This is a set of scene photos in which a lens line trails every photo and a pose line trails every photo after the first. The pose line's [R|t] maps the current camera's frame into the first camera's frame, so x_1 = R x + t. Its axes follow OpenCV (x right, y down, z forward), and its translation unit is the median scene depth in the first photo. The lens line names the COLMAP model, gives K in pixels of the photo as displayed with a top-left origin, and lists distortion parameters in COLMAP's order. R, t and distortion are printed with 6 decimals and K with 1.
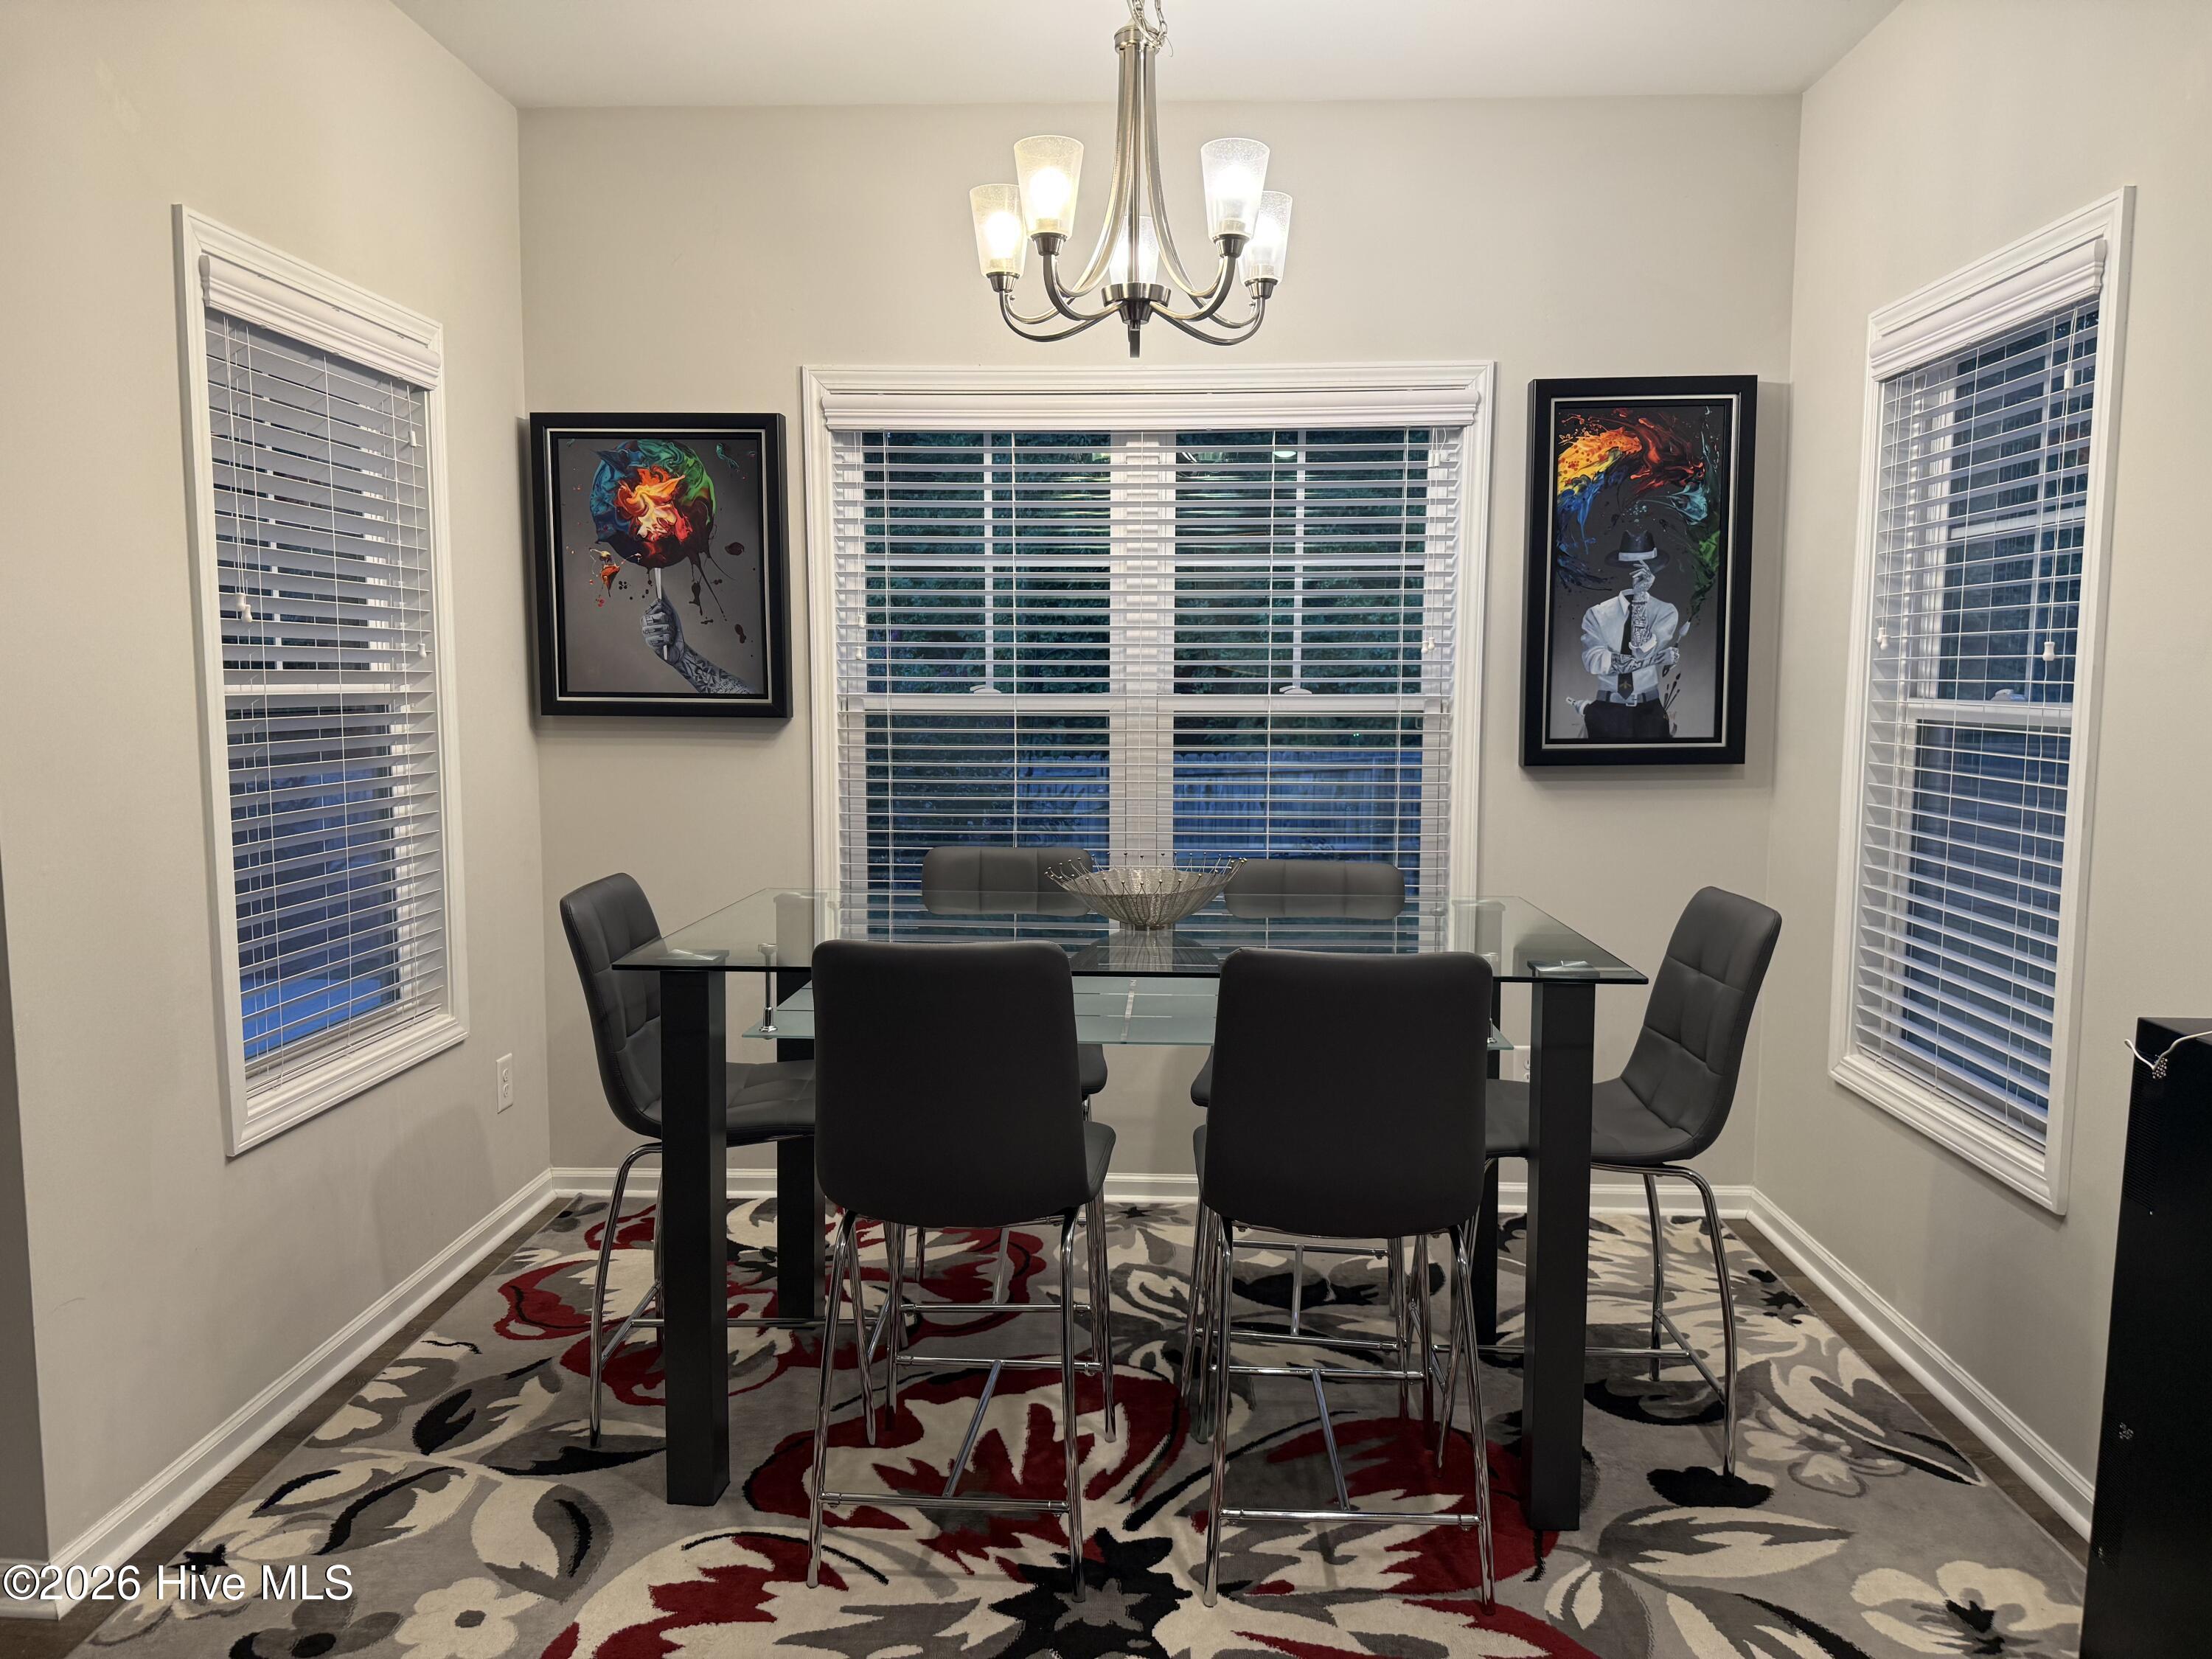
lens RADIAL K [[1553.3, 0, 1109.7], [0, 1553.3, 823.1], [0, 0, 1]] dist [0.012535, 0.002143]
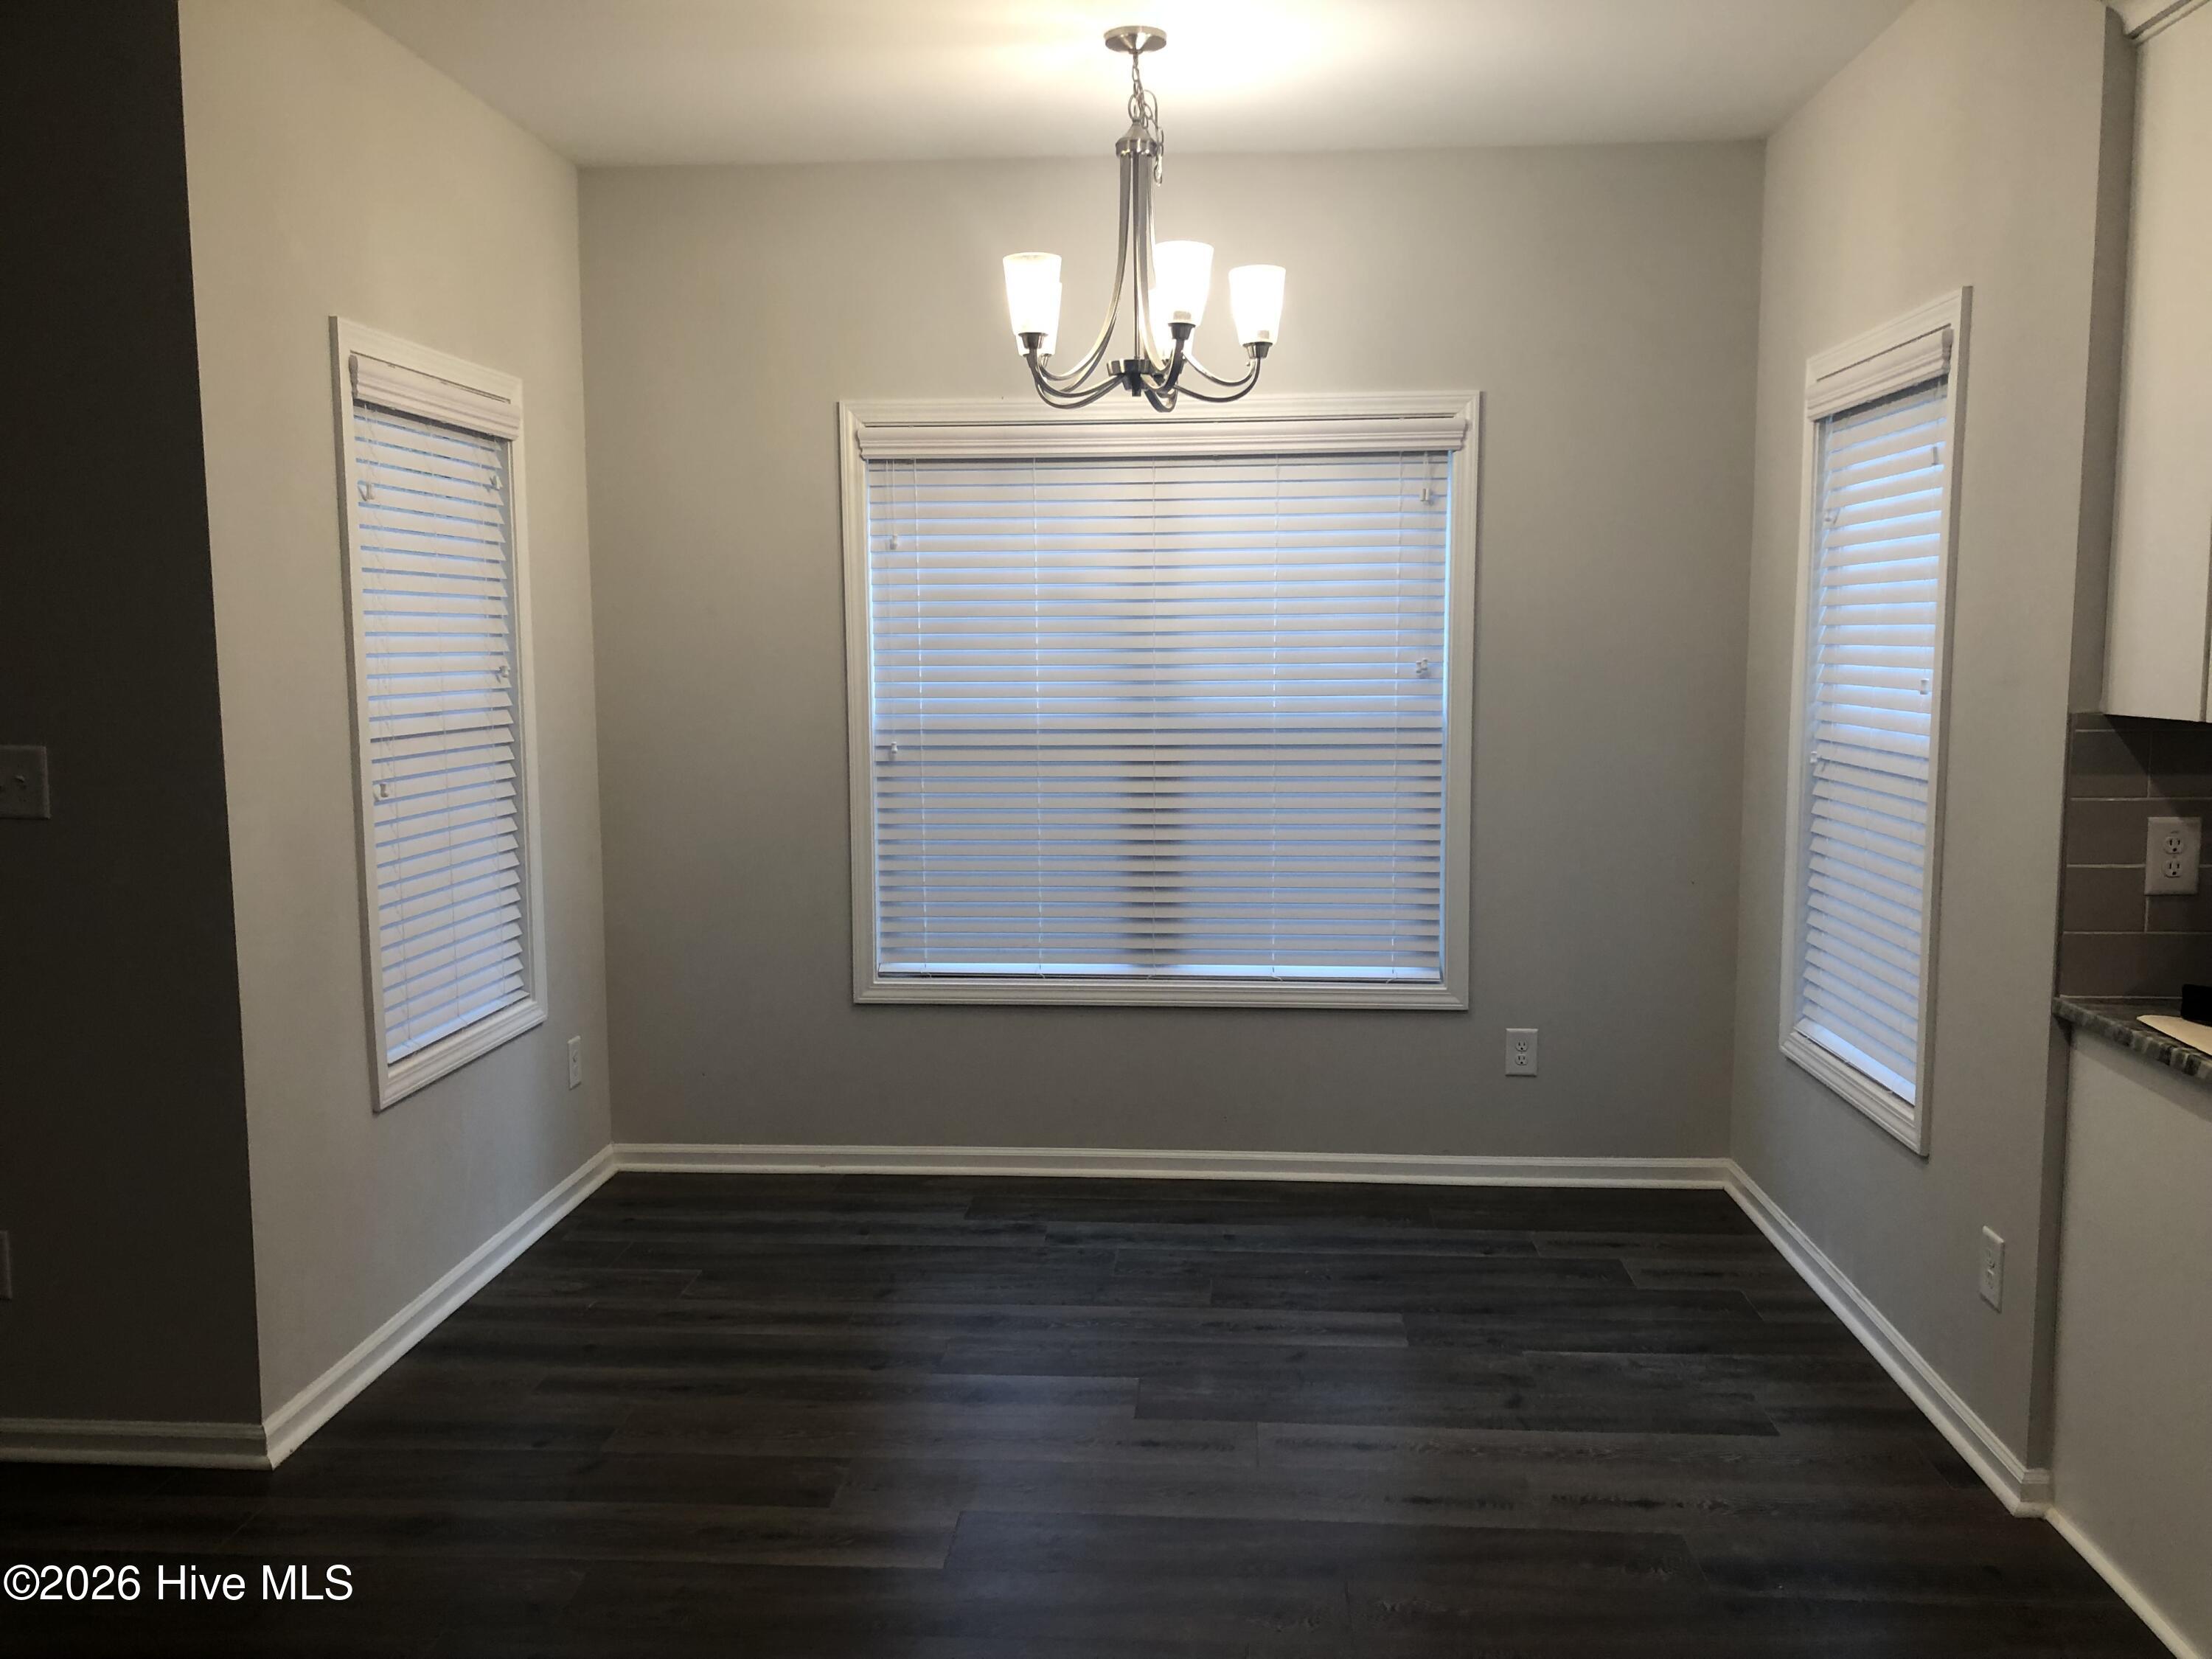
lens RADIAL K [[1825.0, 0, 1105.7], [0, 1825.0, 841.2], [0, 0, 1]] dist [-0.023476, -0.004998]
pose [[0.999408, -0.005139, -0.034024, 0.039004], [0.005720, 0.999840, 0.016976, -0.011573], [0.033931, -0.017161, 0.999277, -0.353776]]
